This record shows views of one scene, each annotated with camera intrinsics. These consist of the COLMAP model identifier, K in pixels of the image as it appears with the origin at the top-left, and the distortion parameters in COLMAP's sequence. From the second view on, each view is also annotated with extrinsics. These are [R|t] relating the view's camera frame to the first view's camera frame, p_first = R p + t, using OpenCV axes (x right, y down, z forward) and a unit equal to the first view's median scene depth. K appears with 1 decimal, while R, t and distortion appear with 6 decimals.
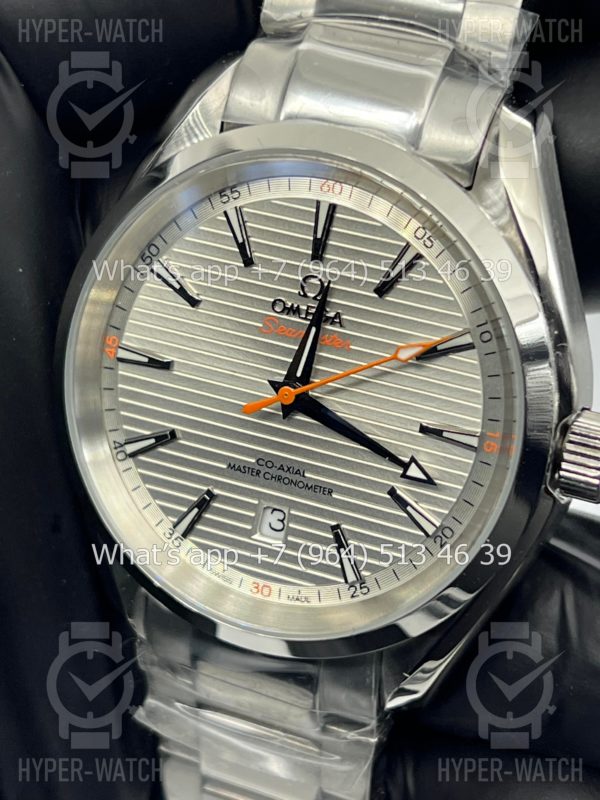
lens RADIAL K [[1794.3, 0, 300.0], [0, 1794.3, 400.0], [0, 0, 1]] dist [0.046406, -5.877722]
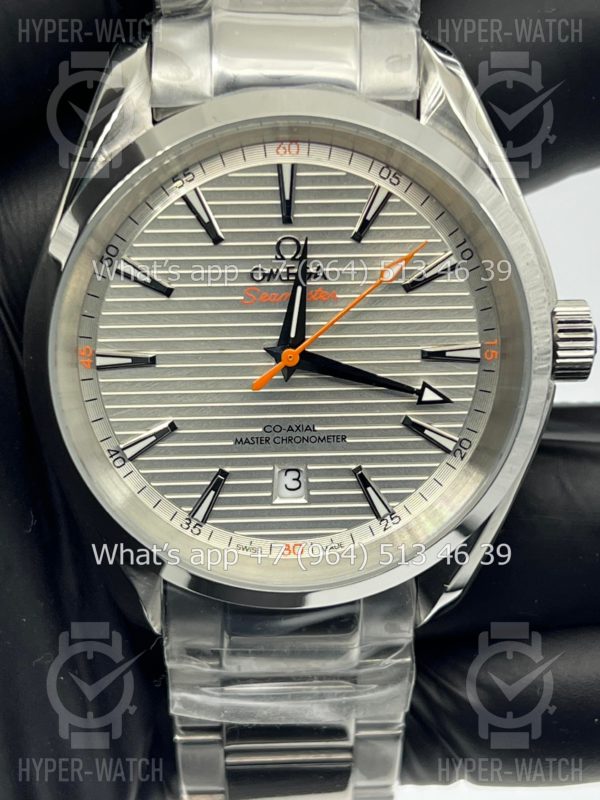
lens RADIAL K [[1794.3, 0, 300.0], [0, 1794.3, 400.0], [0, 0, 1]] dist [0.046406, -5.877722]
pose [[0.900858, -0.263933, 0.344665, -0.357757], [0.246949, 0.964540, 0.093155, -0.072633], [-0.357030, 0.001196, 0.934092, 0.046437]]
